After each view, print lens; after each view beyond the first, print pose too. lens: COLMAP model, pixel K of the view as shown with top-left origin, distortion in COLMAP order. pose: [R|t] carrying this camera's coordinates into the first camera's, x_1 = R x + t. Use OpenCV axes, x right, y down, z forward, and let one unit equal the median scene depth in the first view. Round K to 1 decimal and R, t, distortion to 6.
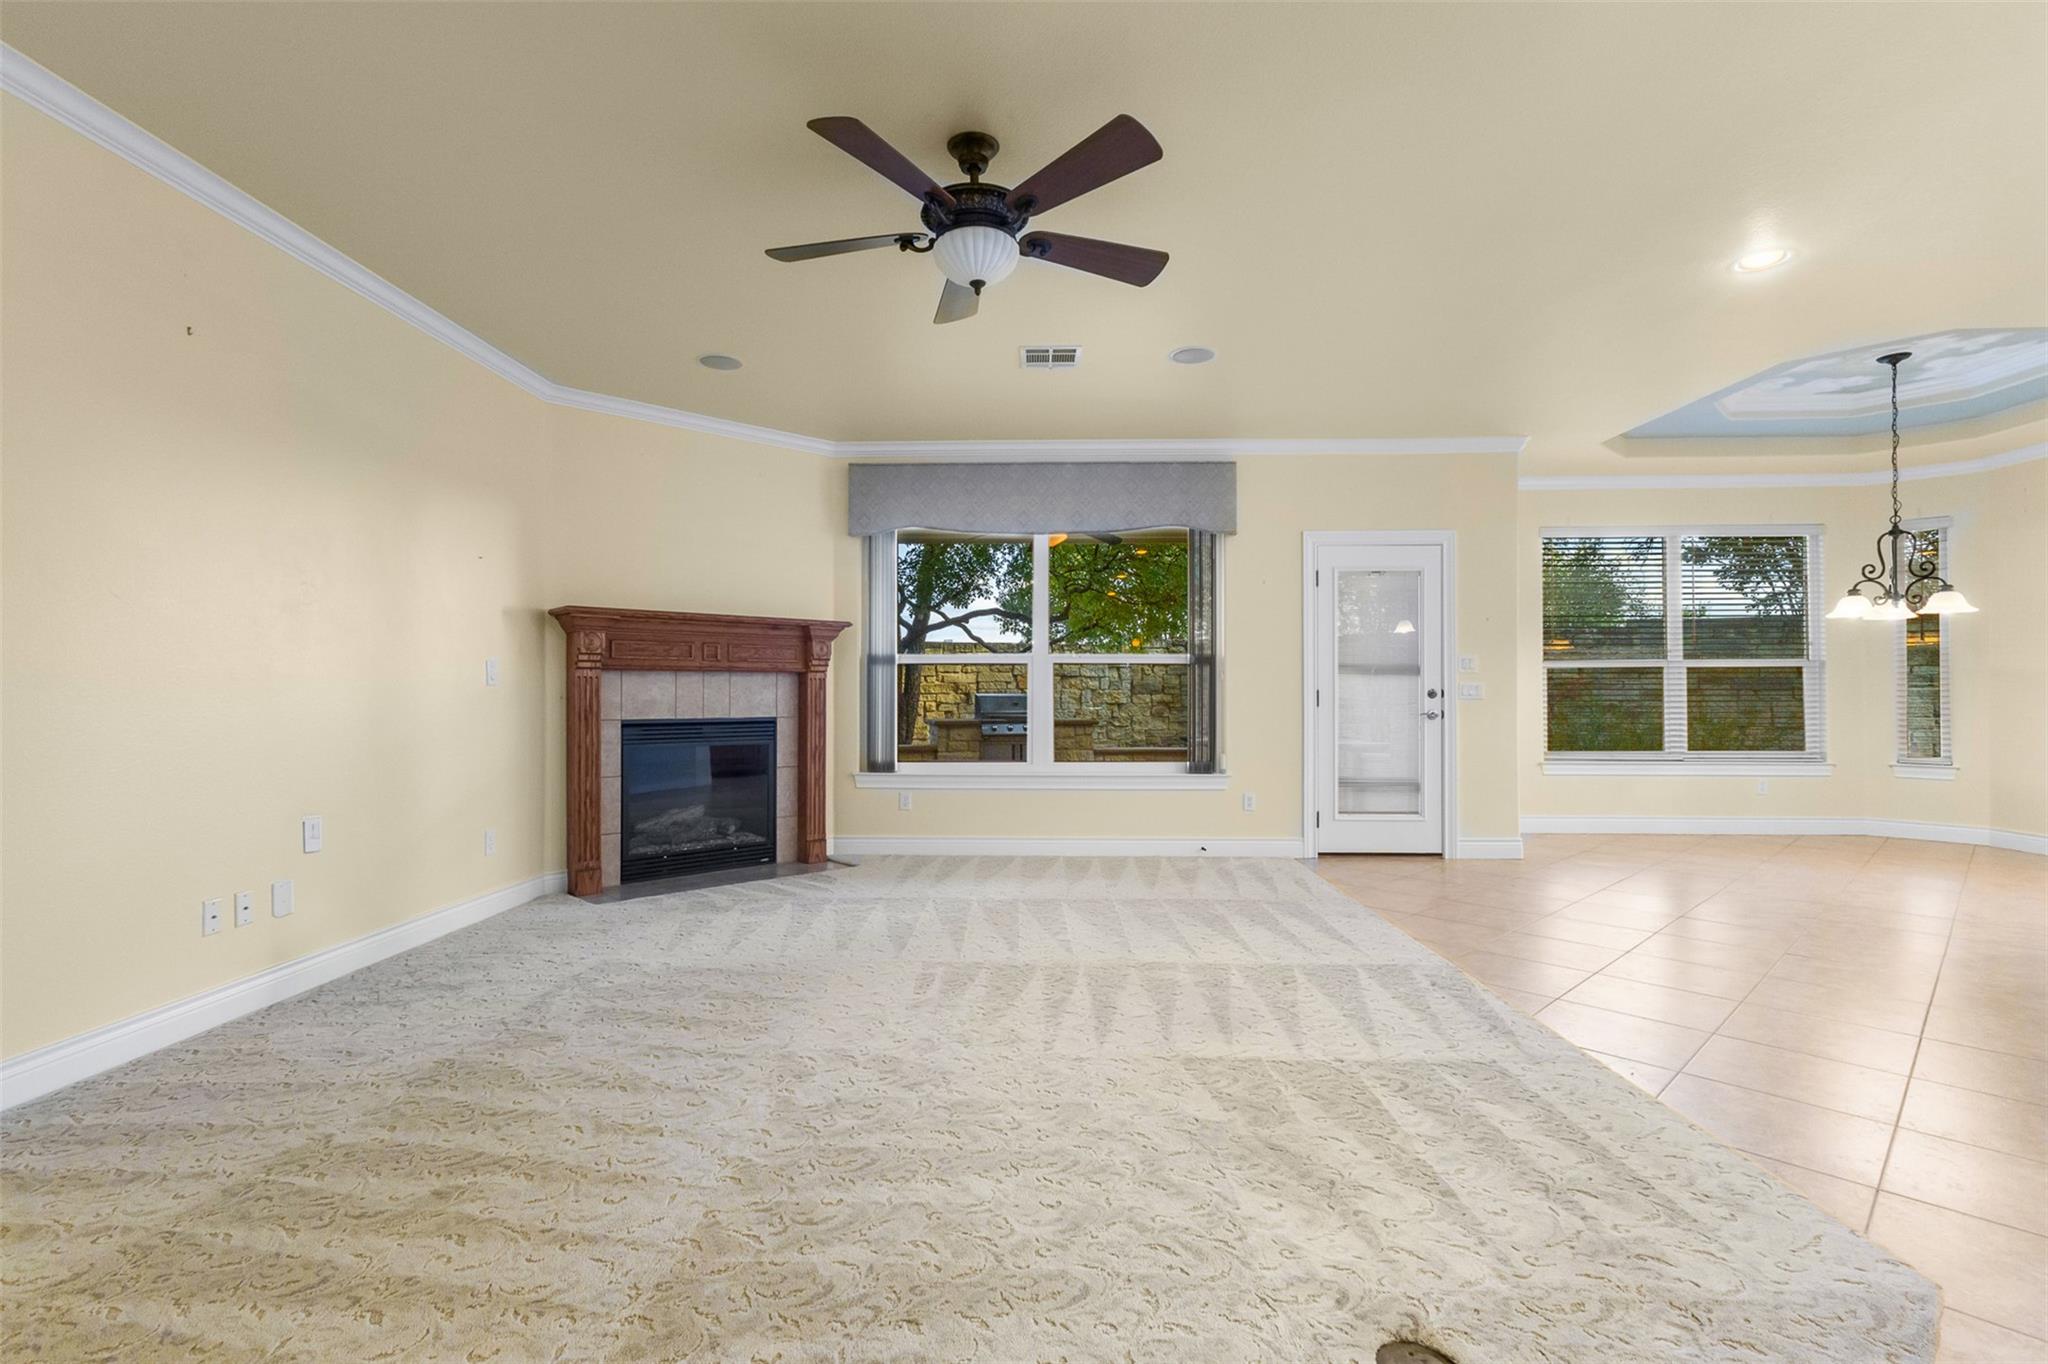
lens RADIAL K [[948.0, 0, 1012.6], [0, 948.0, 684.6], [0, 0, 1]] dist [0.001863, 0.001370]
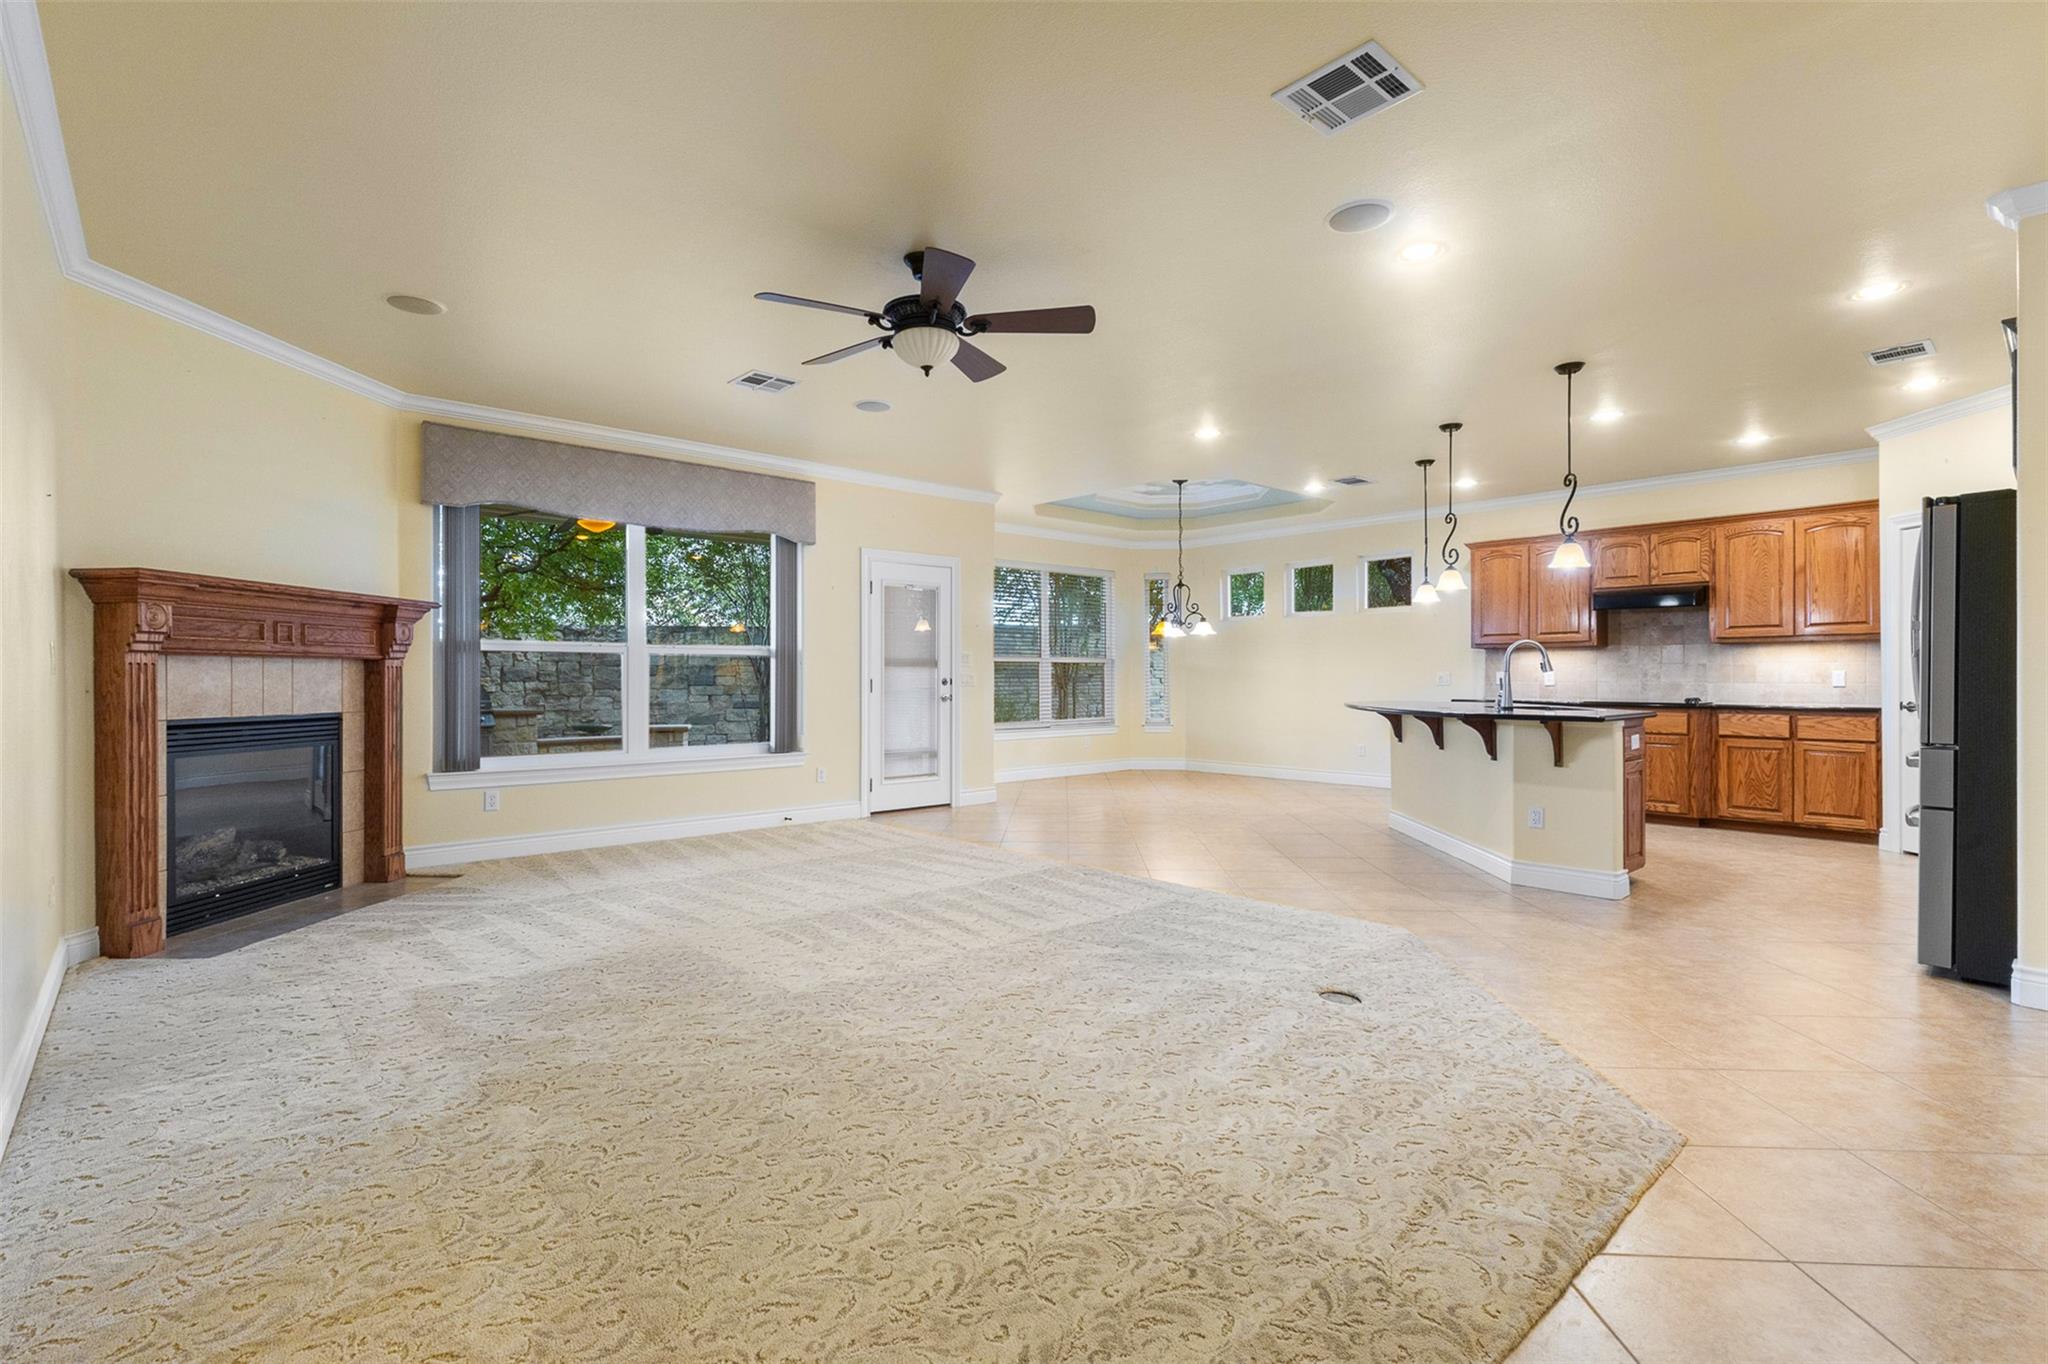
lens RADIAL K [[948.0, 0, 1014.9], [0, 948.0, 672.8], [0, 0, 1]] dist [0.001863, 0.001370]
pose [[0.725434, 0.002984, 0.688285, -0.392109], [-0.004559, 0.999989, 0.000469, -0.003501], [-0.688276, -0.003478, 0.725440, -0.012343]]
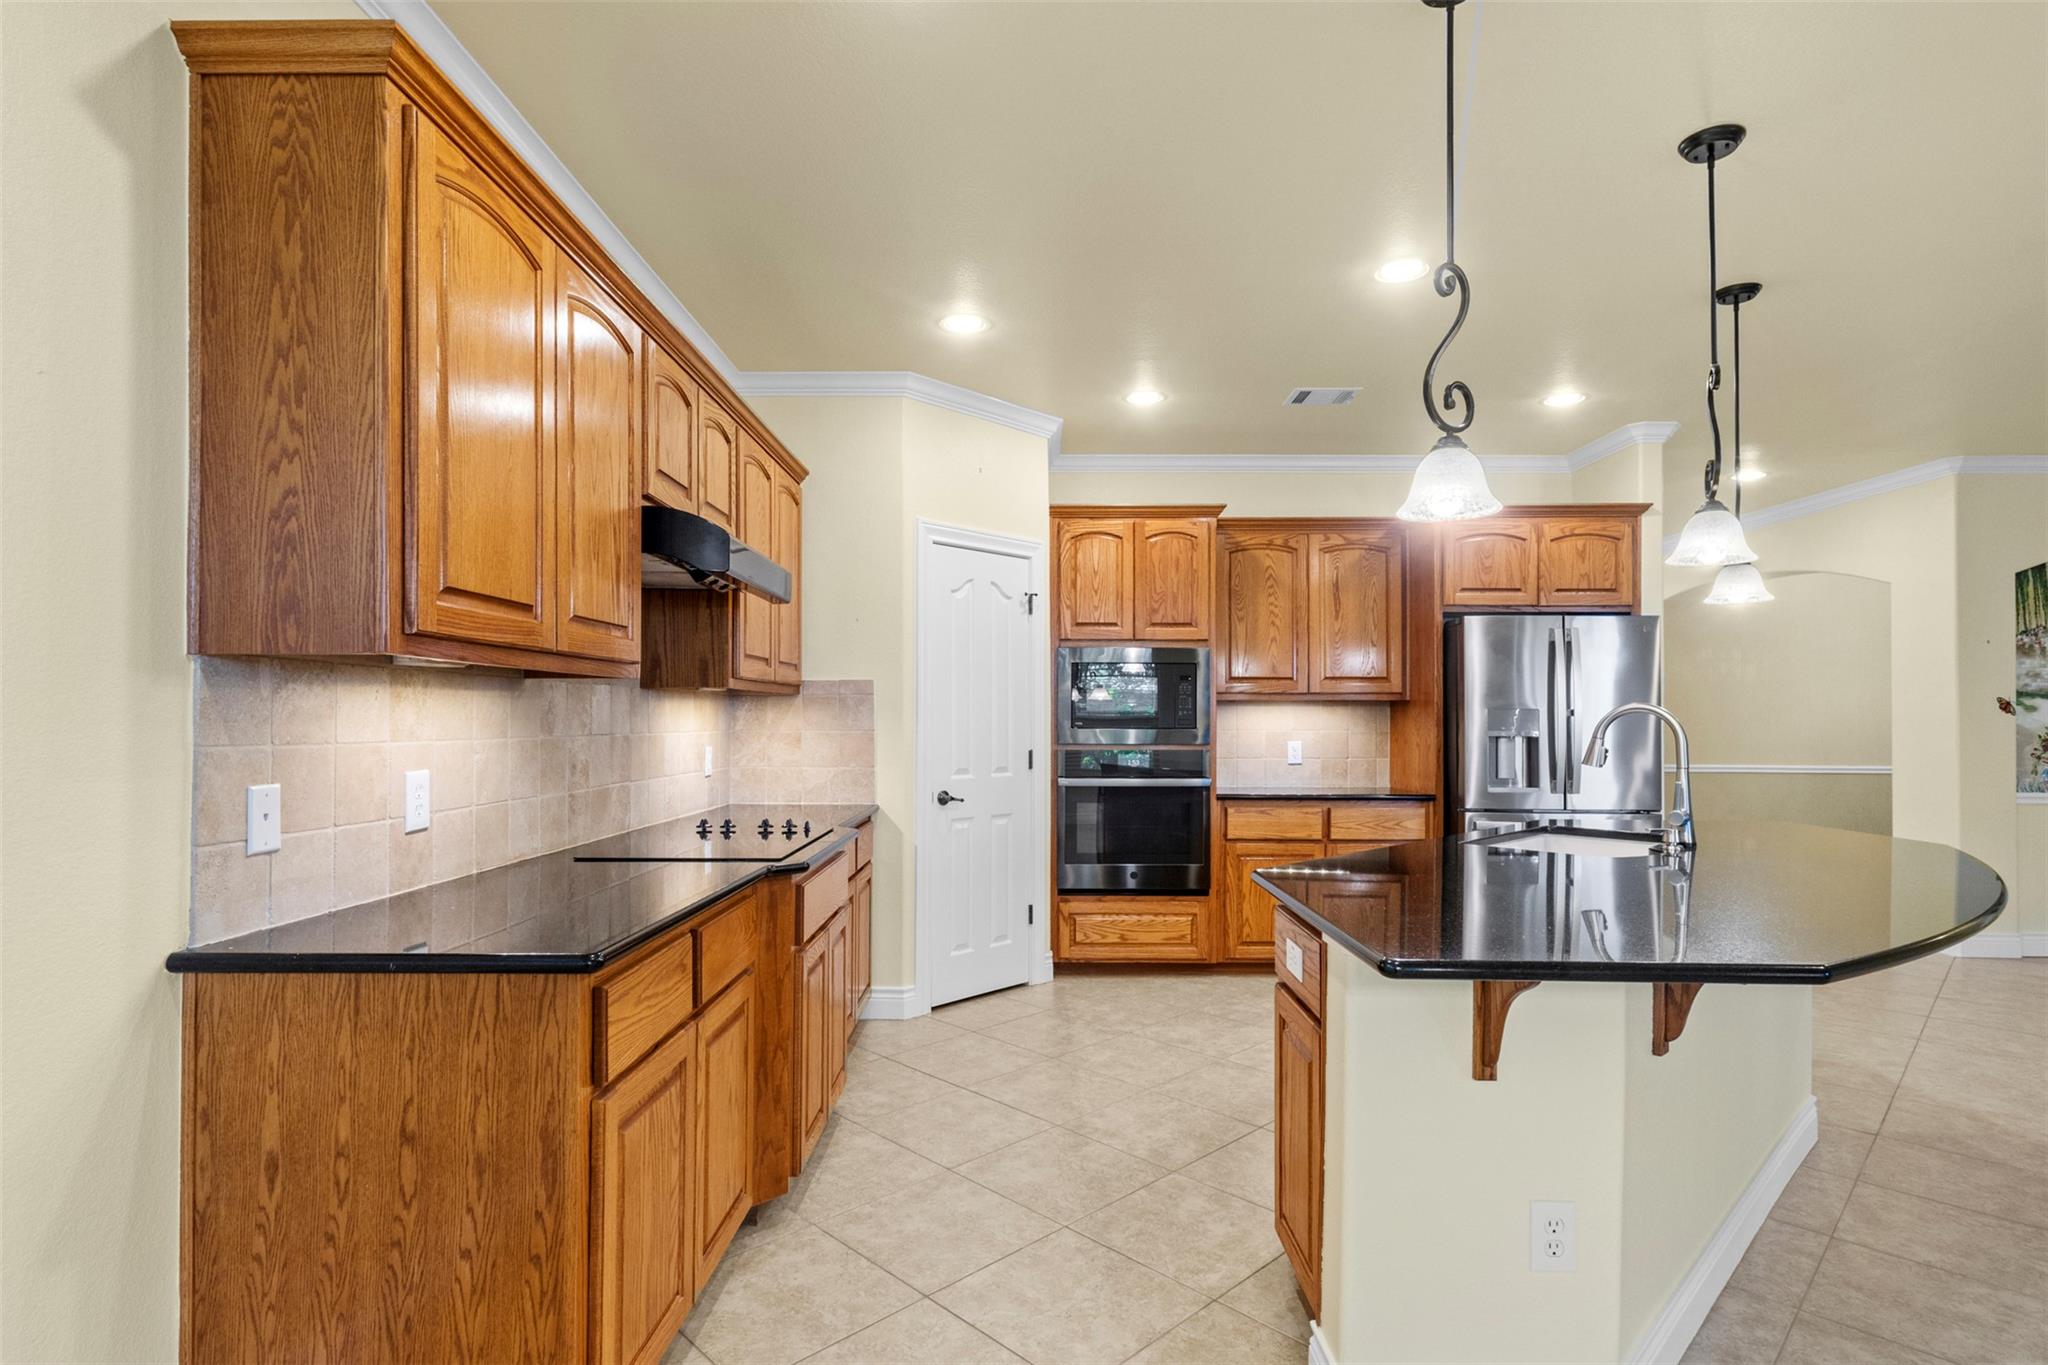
lens RADIAL K [[1016.2, 0, 1022.2], [0, 1016.2, 707.5], [0, 0, 1]] dist [0.005858, -0.000875]
pose [[-0.999865, -0.006665, -0.015031, 0.774450], [-0.006405, 0.999829, -0.017337, -0.022966], [0.015144, -0.017239, -0.999737, 0.718383]]
